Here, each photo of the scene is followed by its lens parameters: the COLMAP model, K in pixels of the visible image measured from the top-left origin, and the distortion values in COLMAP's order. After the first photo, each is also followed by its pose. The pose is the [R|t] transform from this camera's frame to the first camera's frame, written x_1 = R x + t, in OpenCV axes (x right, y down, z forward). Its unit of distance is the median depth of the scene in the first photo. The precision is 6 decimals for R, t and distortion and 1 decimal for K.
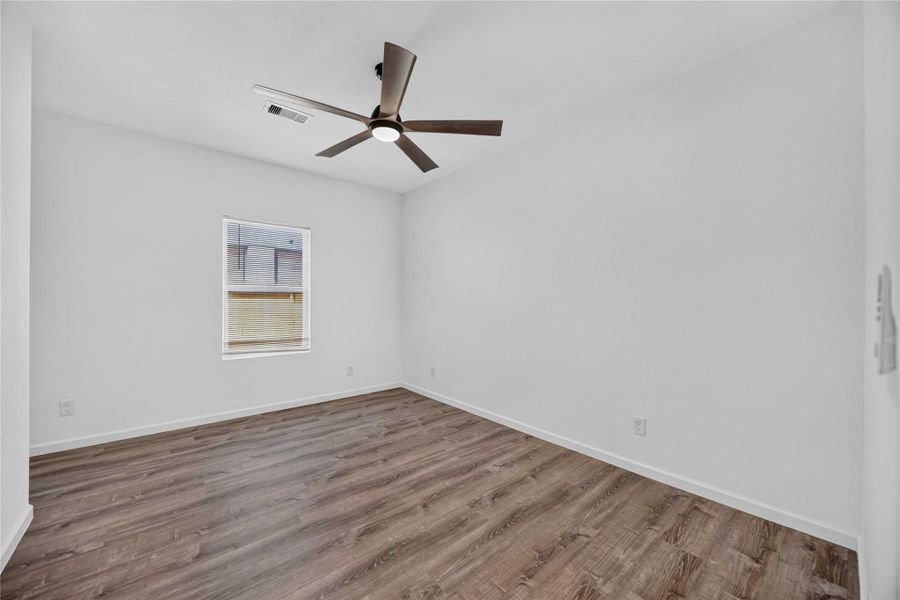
lens RADIAL K [[338.9, 0, 453.4], [0, 338.9, 299.1], [0, 0, 1]] dist [-0.002181, -0.000578]
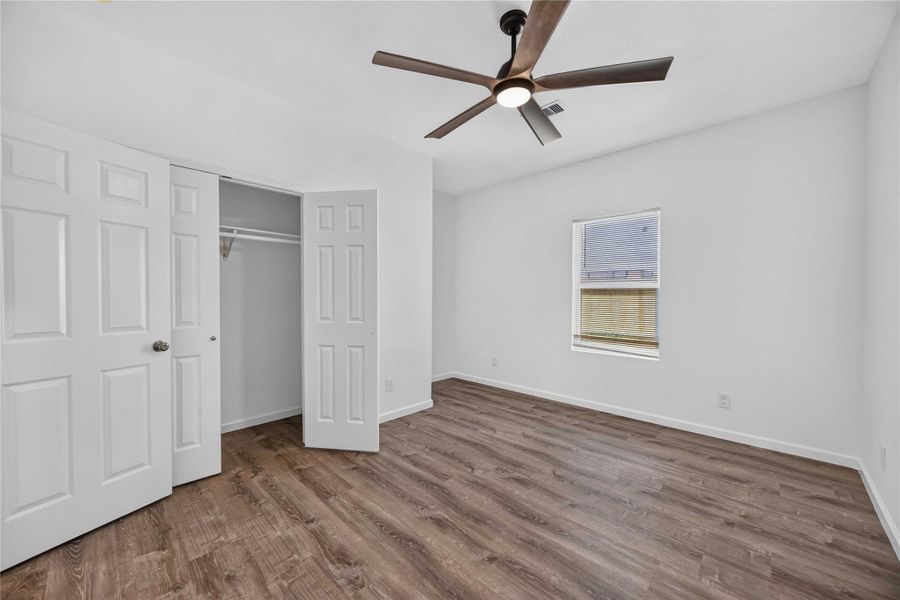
lens RADIAL K [[338.9, 0, 446.8], [0, 338.9, 301.1], [0, 0, 1]] dist [-0.002181, -0.000578]
pose [[0.092804, 0.009337, -0.995641, 0.496470], [0.001985, 0.999952, 0.009563, 0.006360], [0.995682, -0.002864, 0.092781, 0.606127]]
